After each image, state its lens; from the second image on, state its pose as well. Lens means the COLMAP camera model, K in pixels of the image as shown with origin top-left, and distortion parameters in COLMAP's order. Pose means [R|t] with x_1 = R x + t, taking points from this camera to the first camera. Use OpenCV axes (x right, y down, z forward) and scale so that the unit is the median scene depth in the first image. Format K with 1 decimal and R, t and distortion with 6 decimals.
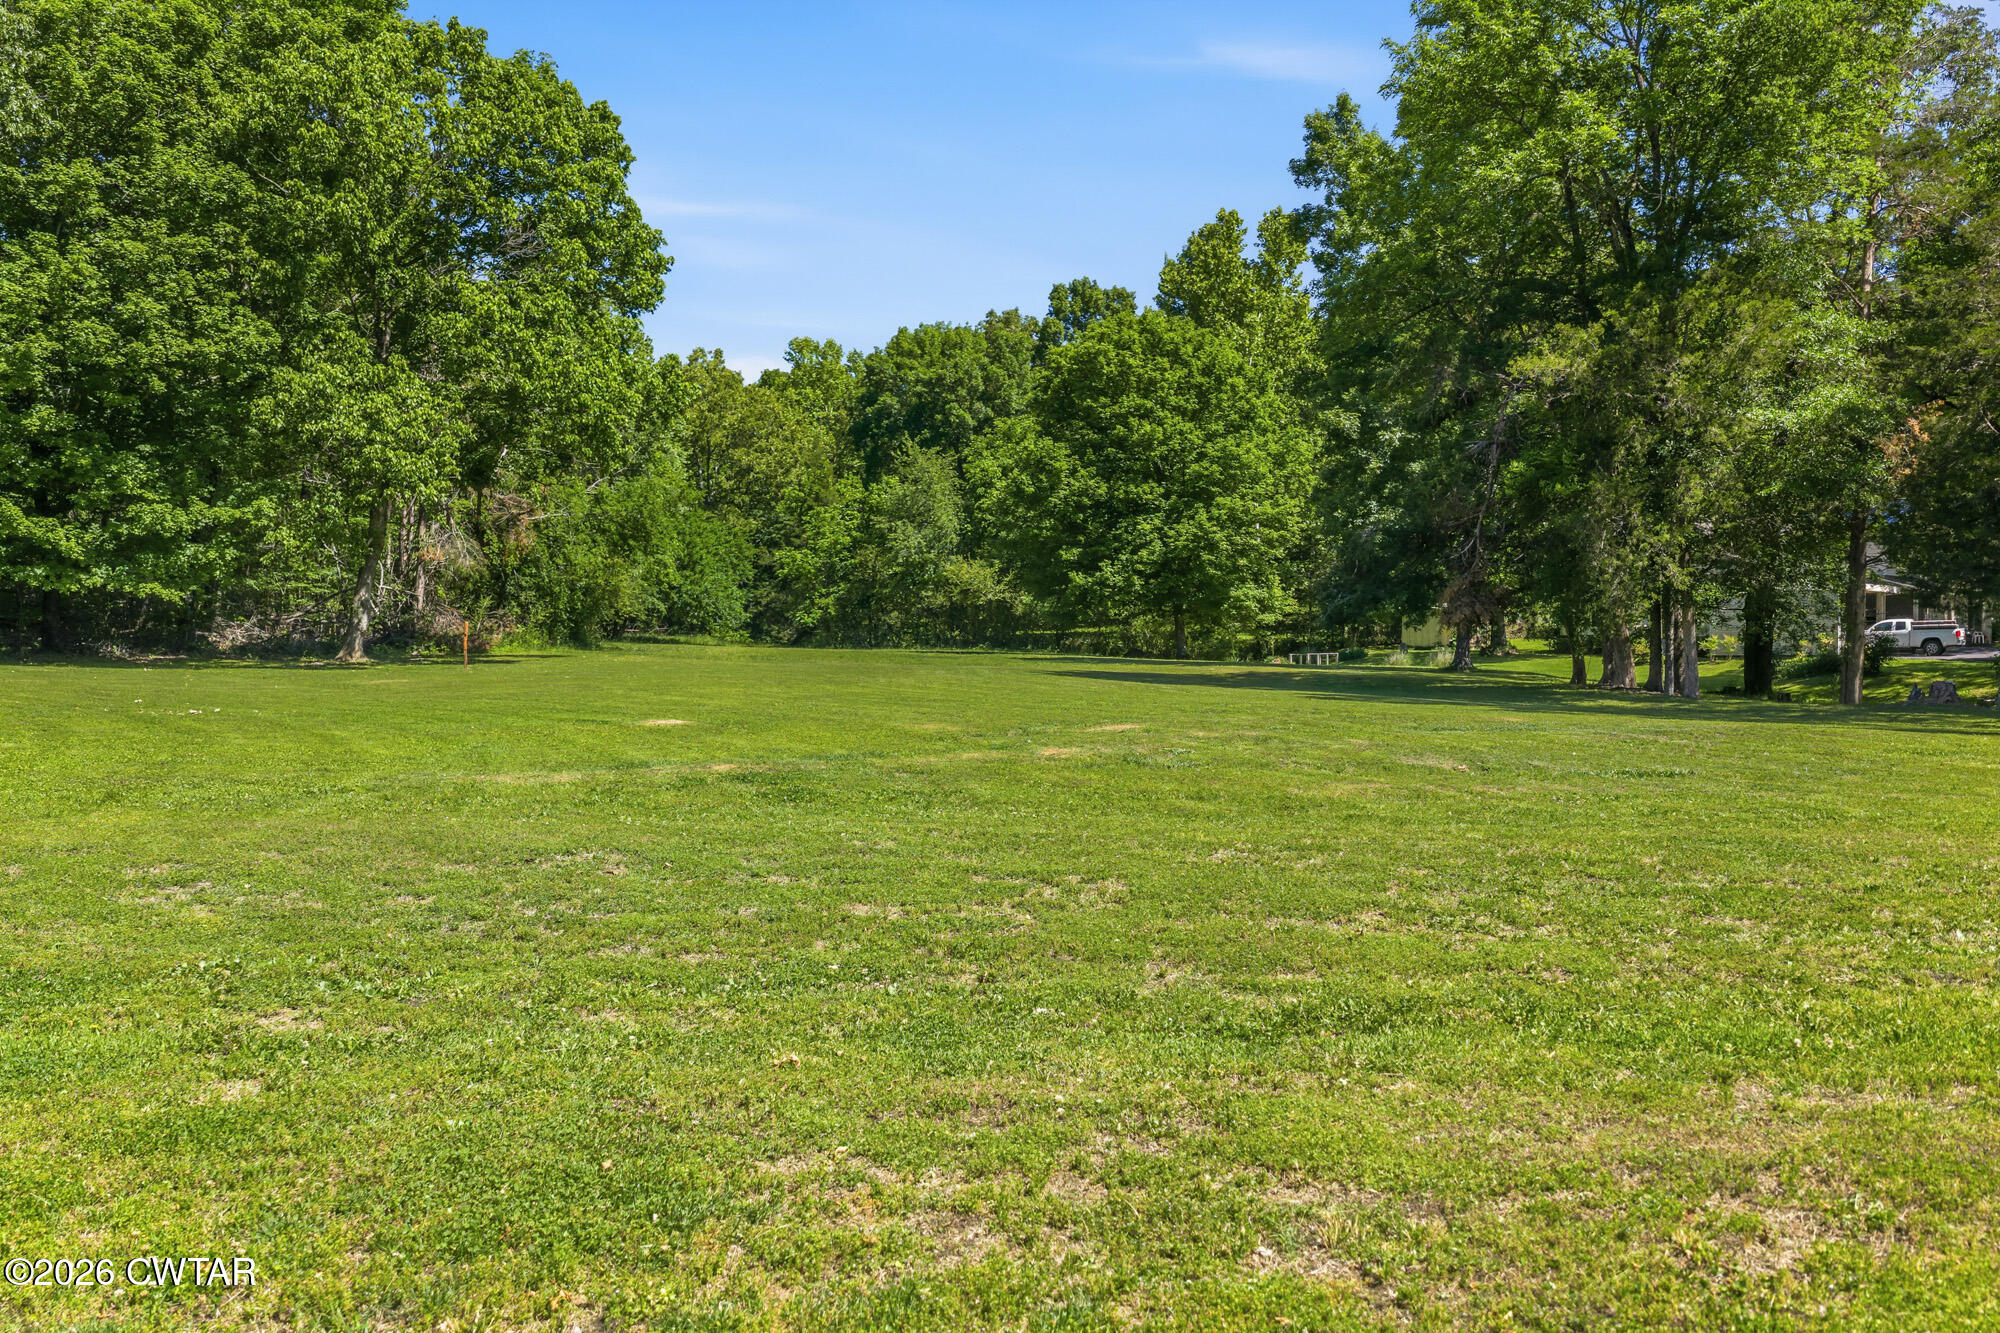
lens RADIAL K [[1646.8, 0, 1000.0], [0, 1646.8, 666.5], [0, 0, 1]] dist [0.002680, -0.011745]
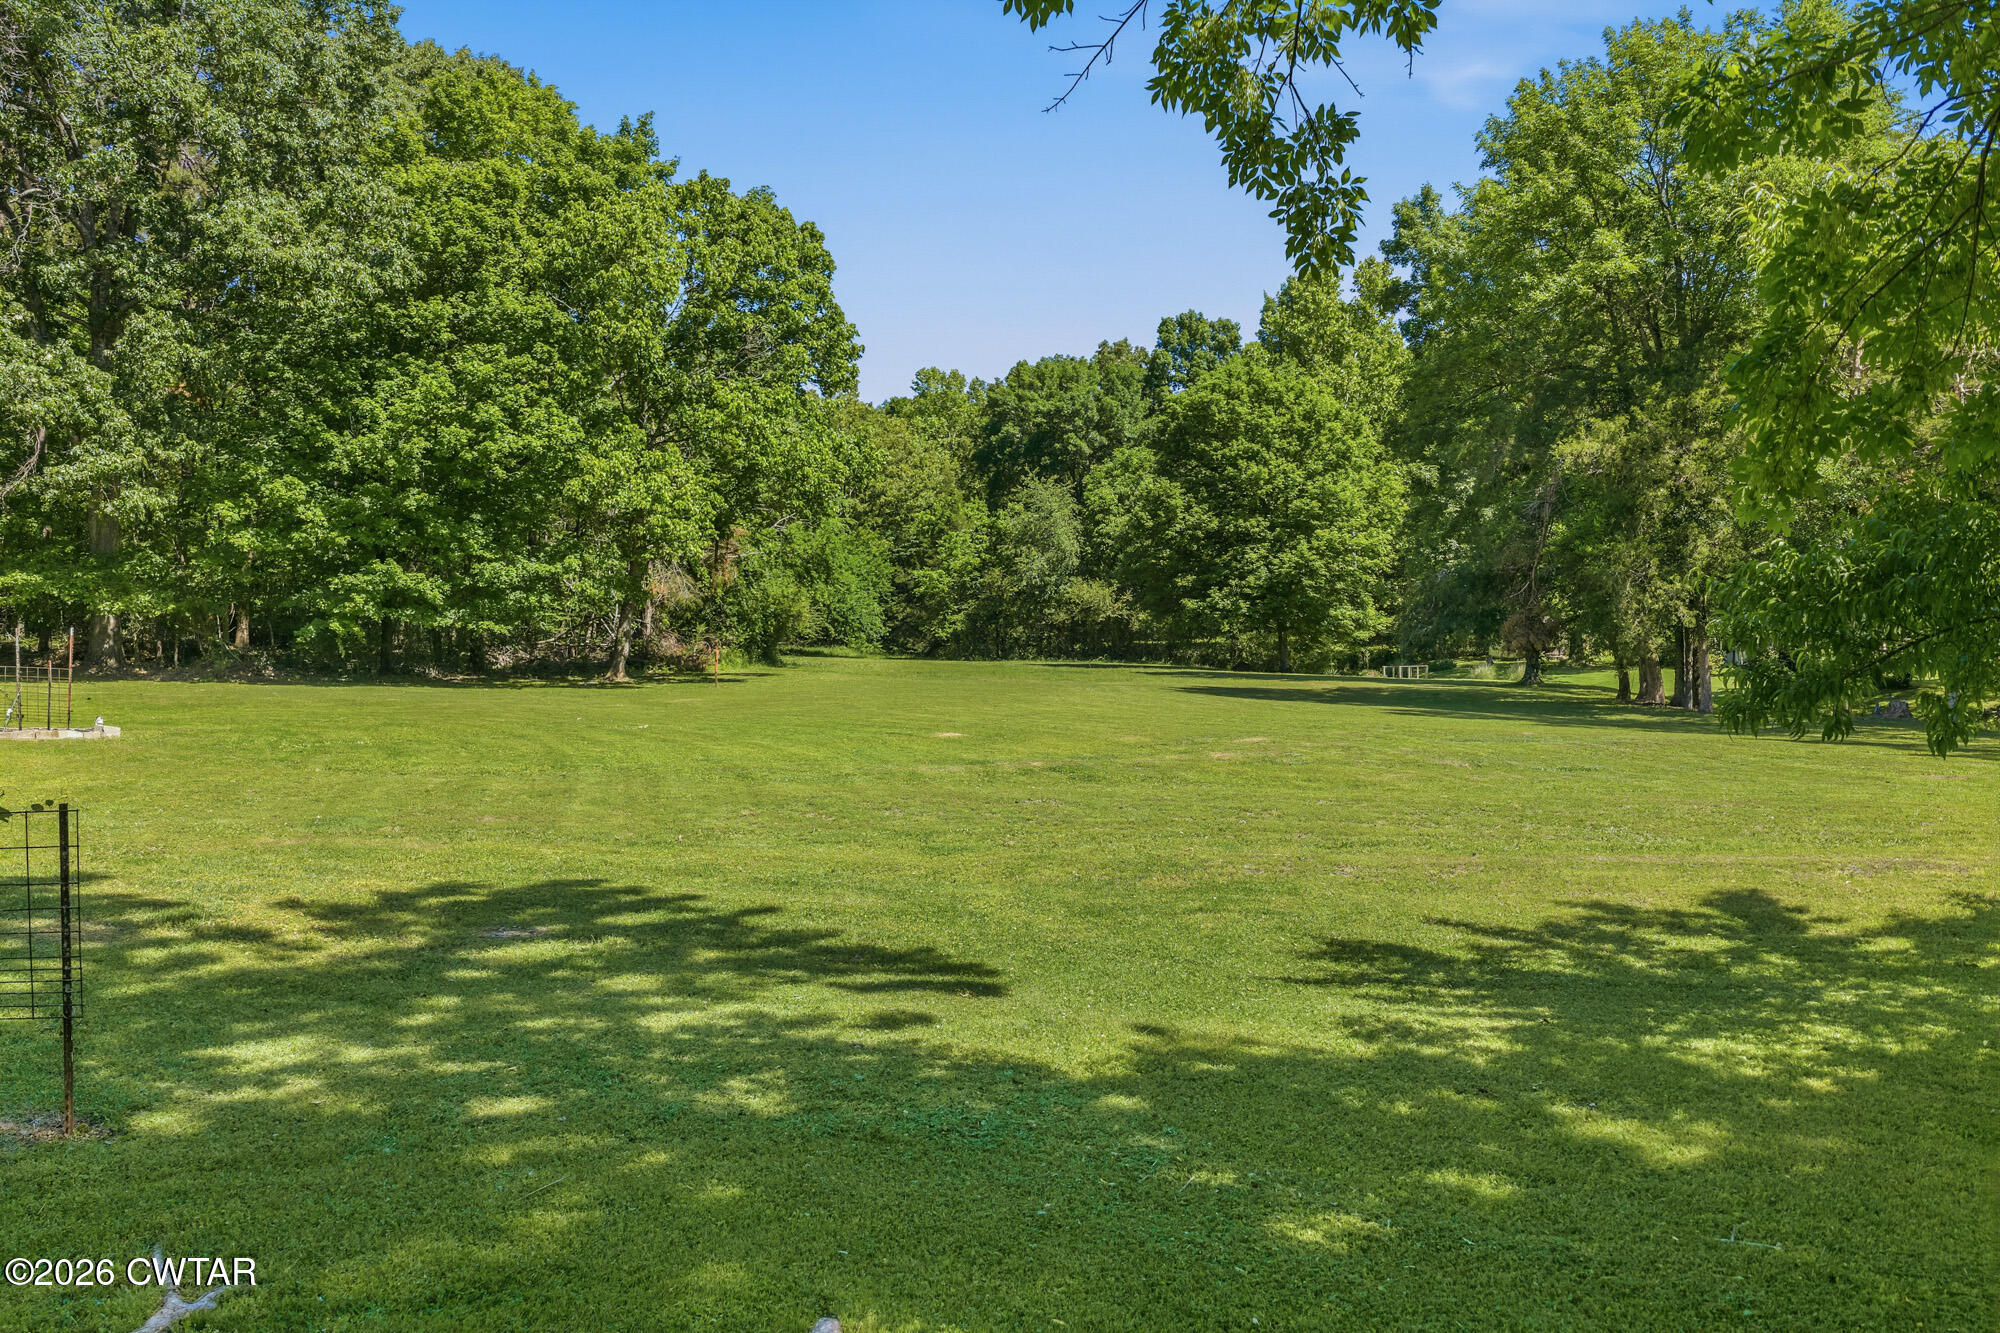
lens RADIAL K [[1646.8, 0, 1000.0], [0, 1646.8, 666.5], [0, 0, 1]] dist [0.002680, -0.011745]
pose [[0.998295, -0.000142, -0.058370, -0.018891], [0.000070, 0.999999, -0.001246, -0.007382], [0.058371, 0.001240, 0.998294, -0.138970]]
